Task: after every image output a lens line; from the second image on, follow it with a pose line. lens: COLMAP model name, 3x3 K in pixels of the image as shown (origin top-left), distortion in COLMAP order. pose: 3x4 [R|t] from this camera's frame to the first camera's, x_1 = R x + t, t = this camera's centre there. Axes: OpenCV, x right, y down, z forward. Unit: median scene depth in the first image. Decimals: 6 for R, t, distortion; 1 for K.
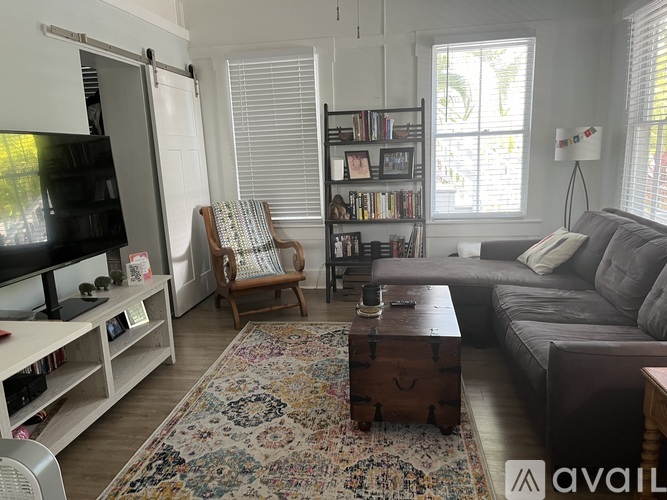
lens RADIAL K [[504.8, 0, 334.7], [0, 504.8, 252.0], [0, 0, 1]] dist [0.035465, -0.037190]
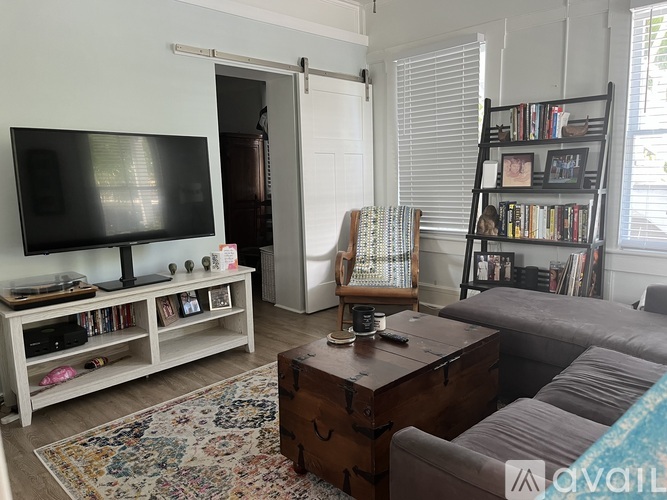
lens RADIAL K [[504.8, 0, 333.1], [0, 504.8, 251.4], [0, 0, 1]] dist [0.035465, -0.037190]
pose [[0.803932, 0.110354, -0.584393, 0.306728], [-0.124468, 0.992093, 0.016115, -0.019634], [0.581551, 0.059783, 0.811310, 0.176684]]
